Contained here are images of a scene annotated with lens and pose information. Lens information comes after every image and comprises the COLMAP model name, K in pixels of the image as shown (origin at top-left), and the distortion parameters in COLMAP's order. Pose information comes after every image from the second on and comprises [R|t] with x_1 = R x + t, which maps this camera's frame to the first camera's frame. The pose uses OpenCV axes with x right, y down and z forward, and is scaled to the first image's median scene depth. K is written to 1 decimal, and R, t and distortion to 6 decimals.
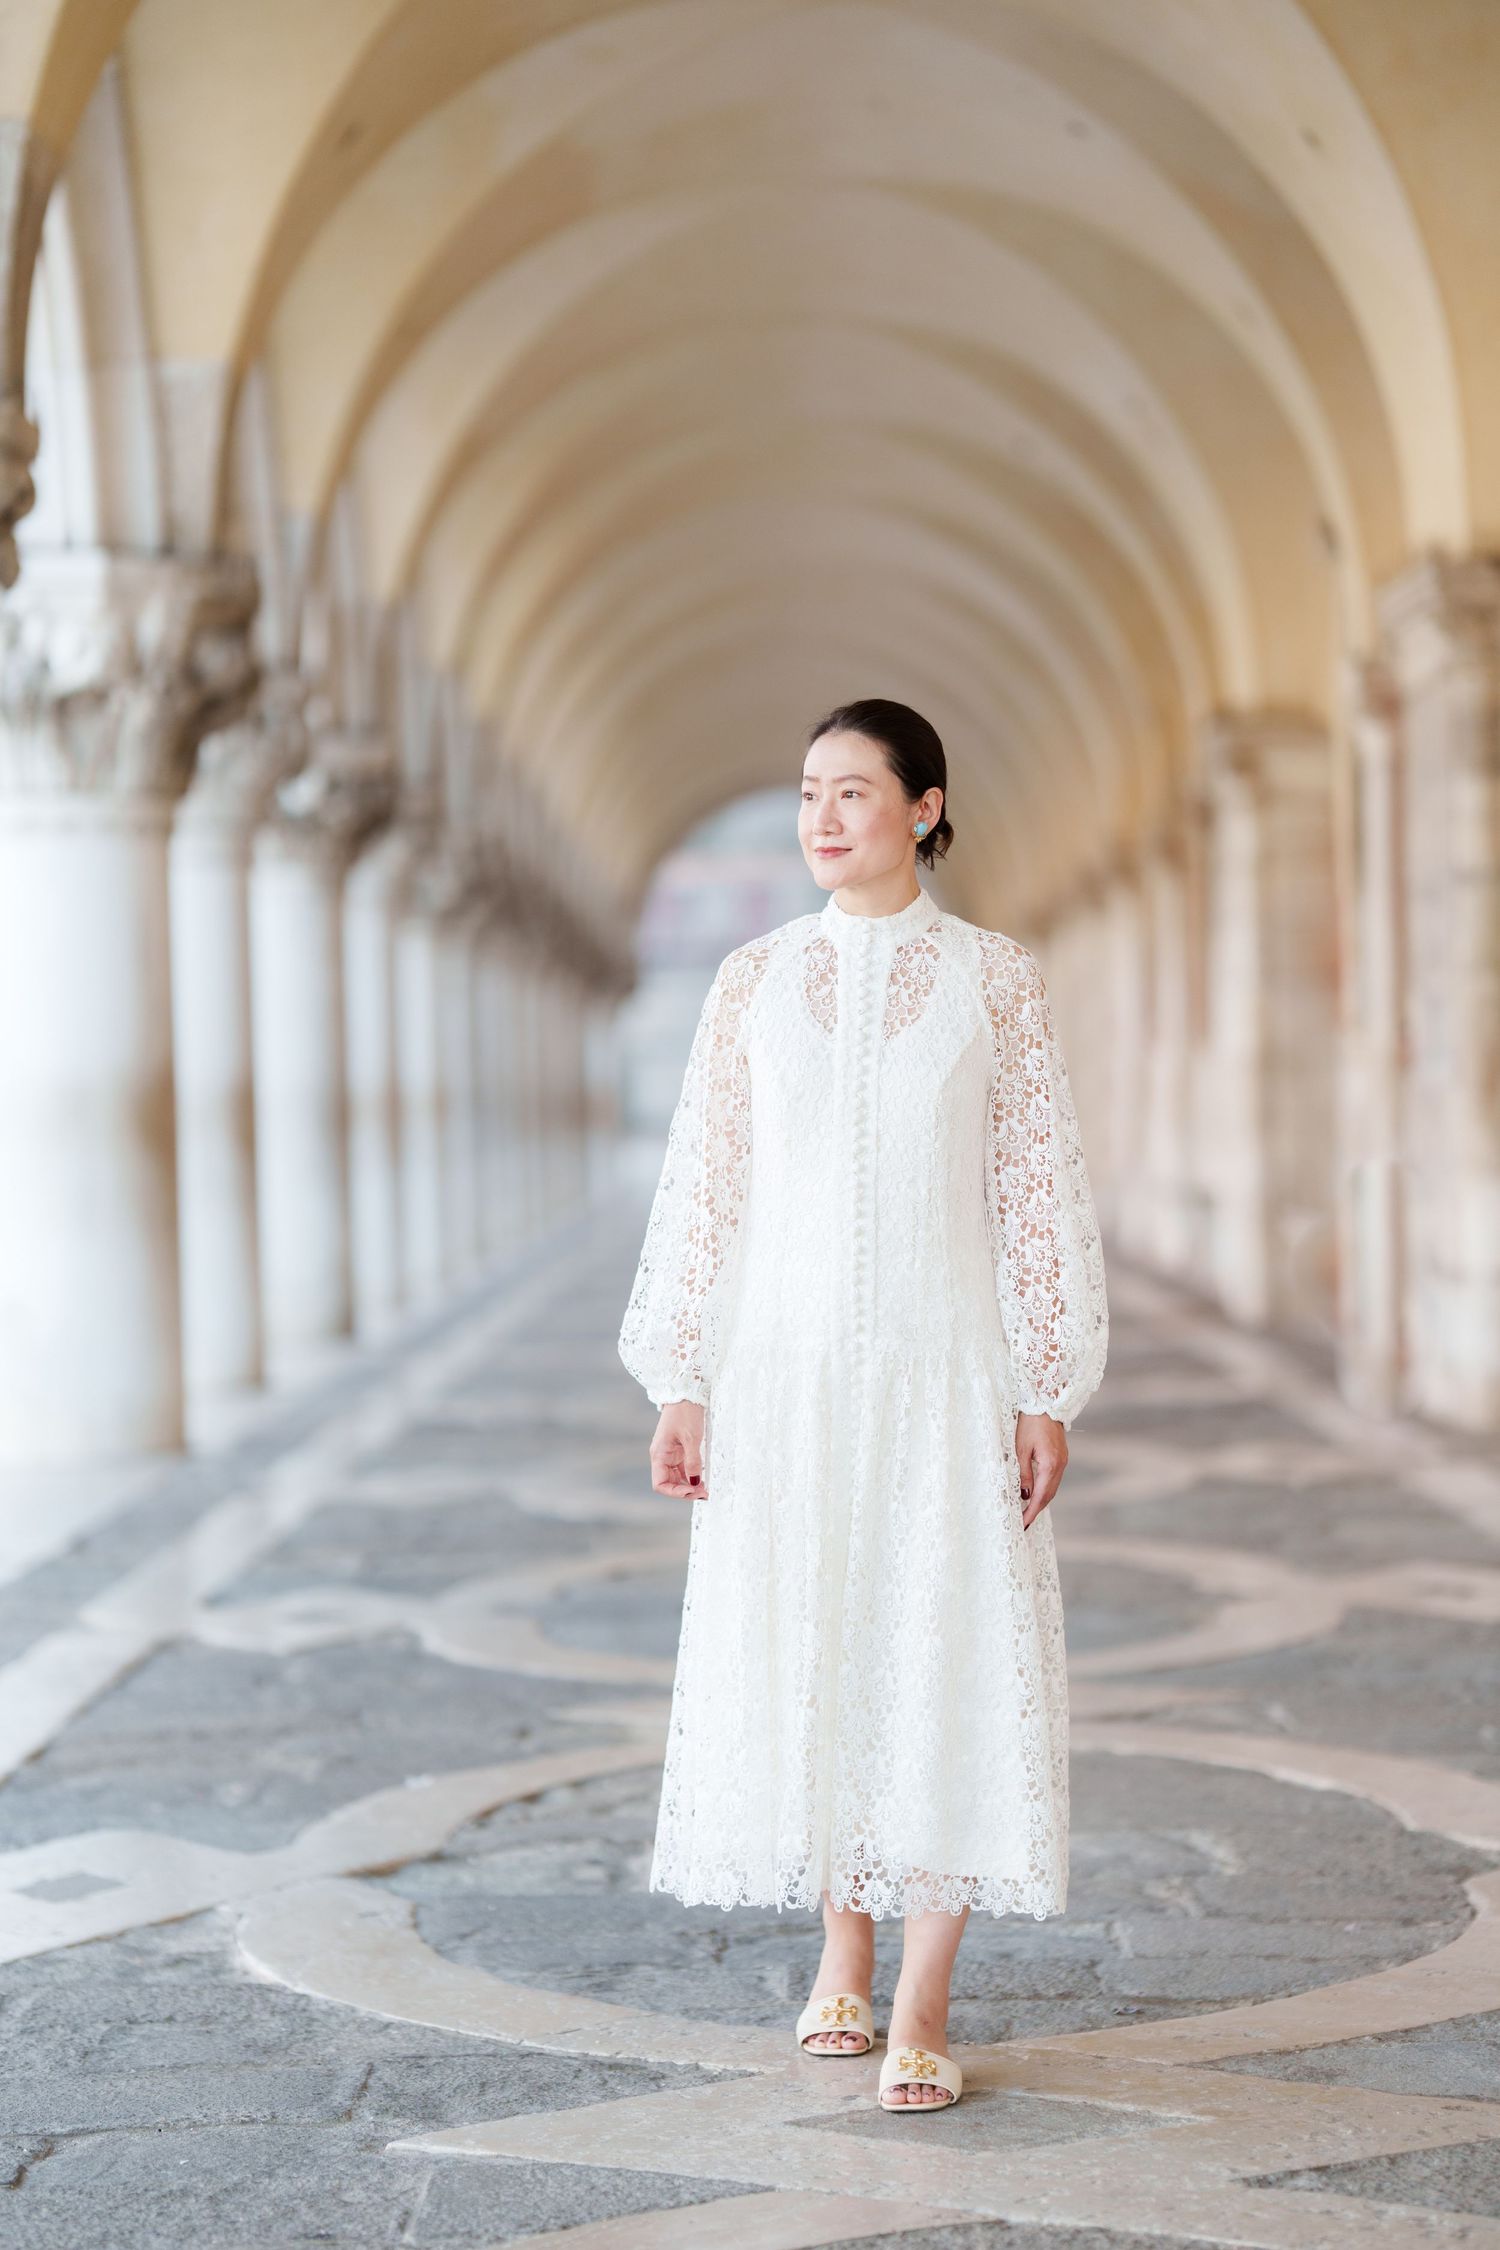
lens RADIAL K [[5383.4, 0, 749.0], [0, 5383.4, 1128.0], [0, 0, 1]] dist [0.674126, 1.184795]
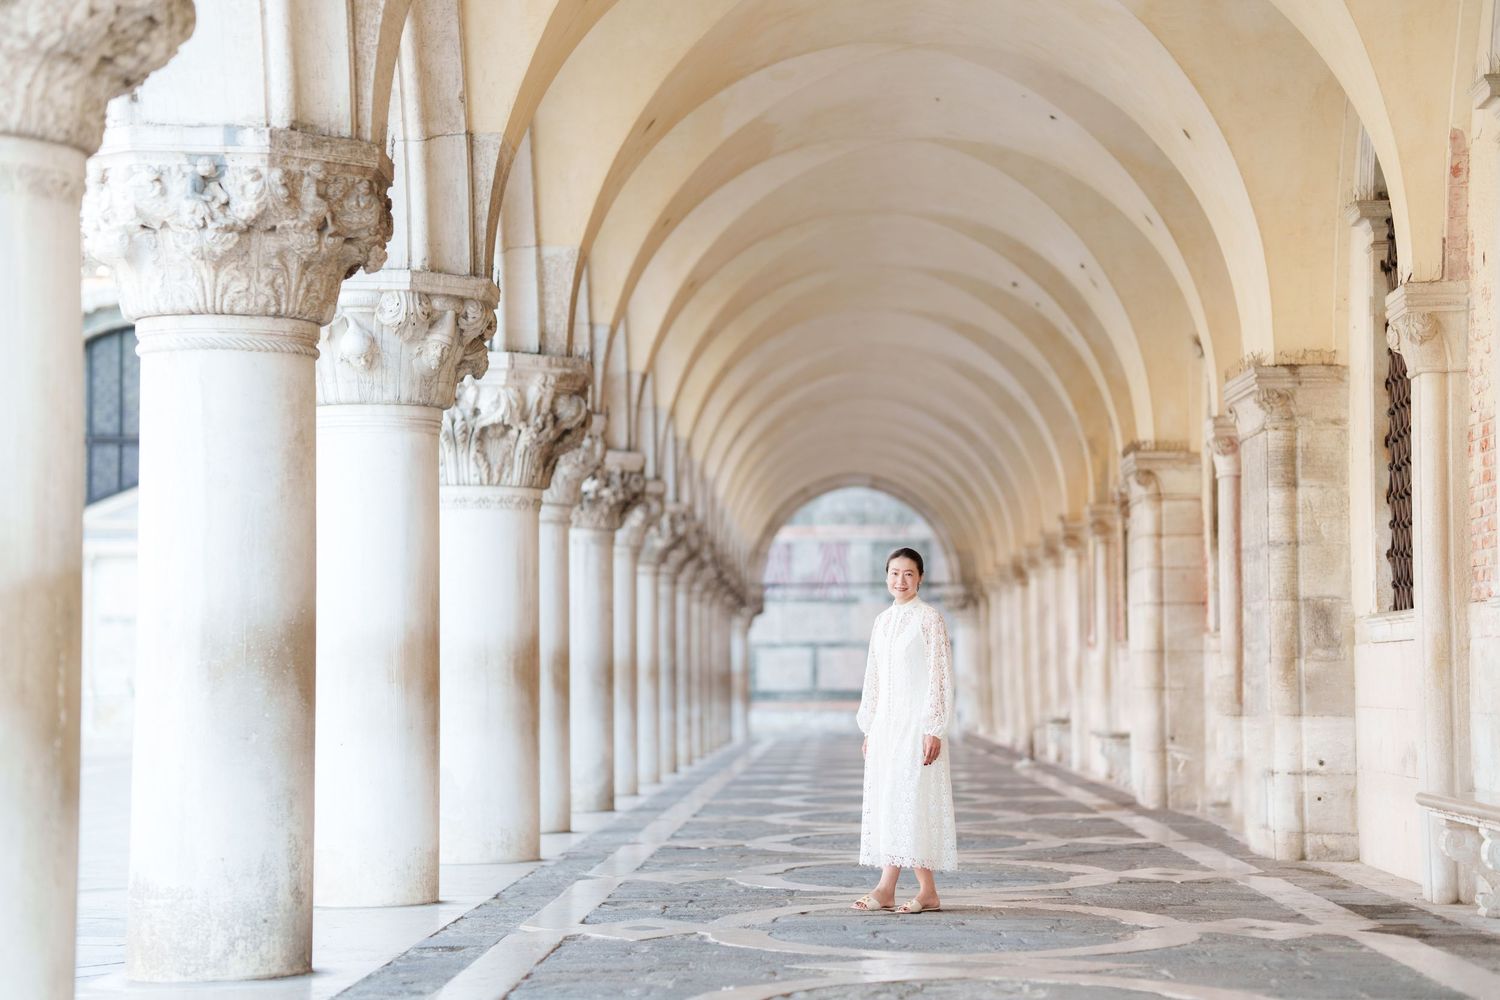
lens RADIAL K [[3526.2, 0, 757.5], [0, 3526.2, 501.2], [0, 0, 1]] dist [0.675855, 0.756783]
pose [[0.999716, 0.016406, -0.017259, -0.019914], [-0.017365, 0.998225, -0.056965, 0.011334], [0.016294, 0.057249, 0.998227, -0.200510]]
